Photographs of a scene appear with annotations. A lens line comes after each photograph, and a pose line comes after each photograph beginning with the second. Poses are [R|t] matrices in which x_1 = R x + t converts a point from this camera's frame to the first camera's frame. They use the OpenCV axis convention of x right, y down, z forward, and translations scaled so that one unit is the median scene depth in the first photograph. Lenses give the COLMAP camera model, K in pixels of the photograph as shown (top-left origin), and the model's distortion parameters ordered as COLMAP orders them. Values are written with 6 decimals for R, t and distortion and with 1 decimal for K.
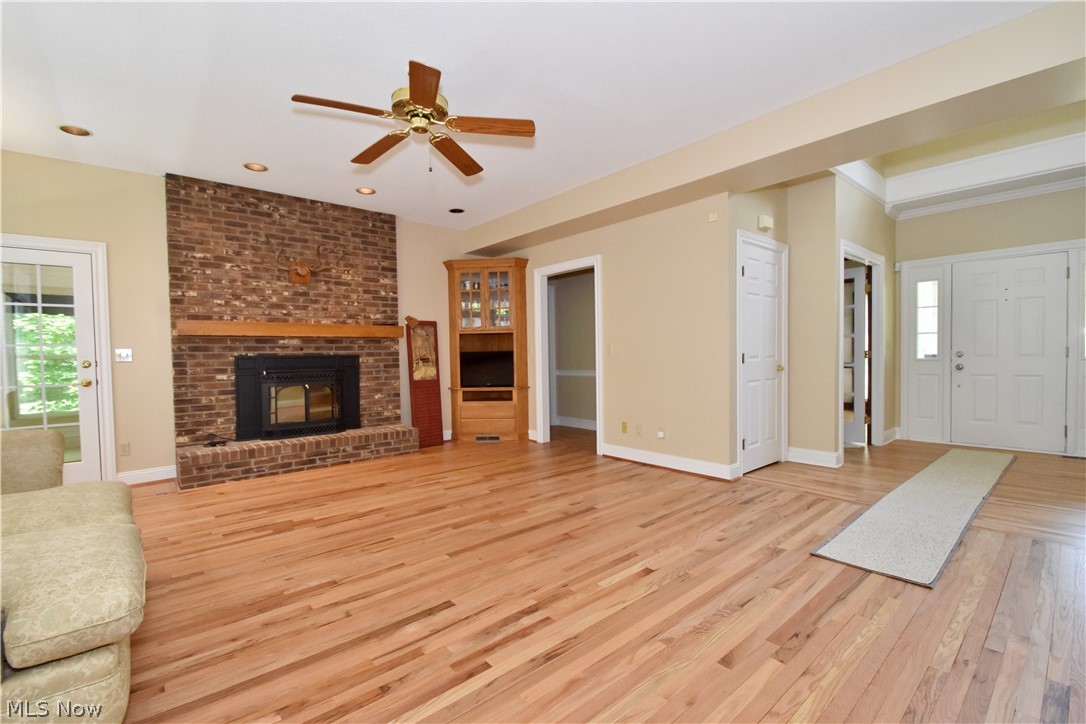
lens RADIAL K [[474.6, 0, 543.5], [0, 474.6, 365.2], [0, 0, 1]] dist [0.001411, -0.002586]
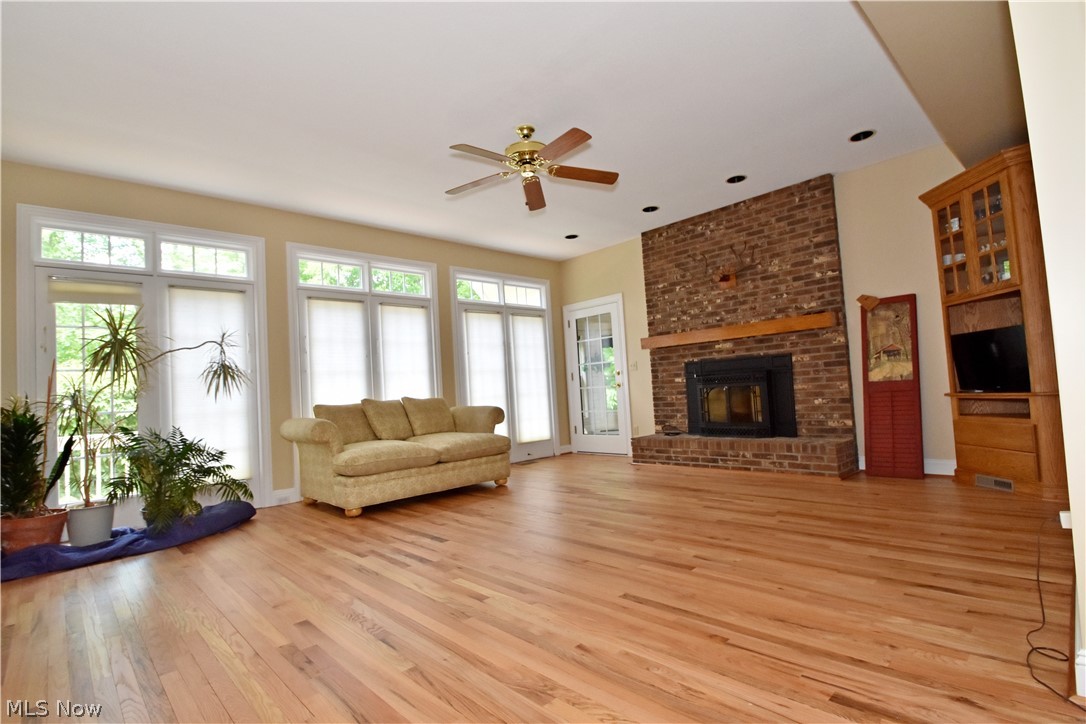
lens RADIAL K [[518.7, 0, 540.2], [0, 518.7, 362.9], [0, 0, 1]] dist [-0.006594, 0.000096]
pose [[0.045719, -0.046121, -0.997889, 0.622166], [0.030812, 0.998523, -0.044738, 0.028894], [0.998479, -0.028702, 0.047073, 0.567490]]
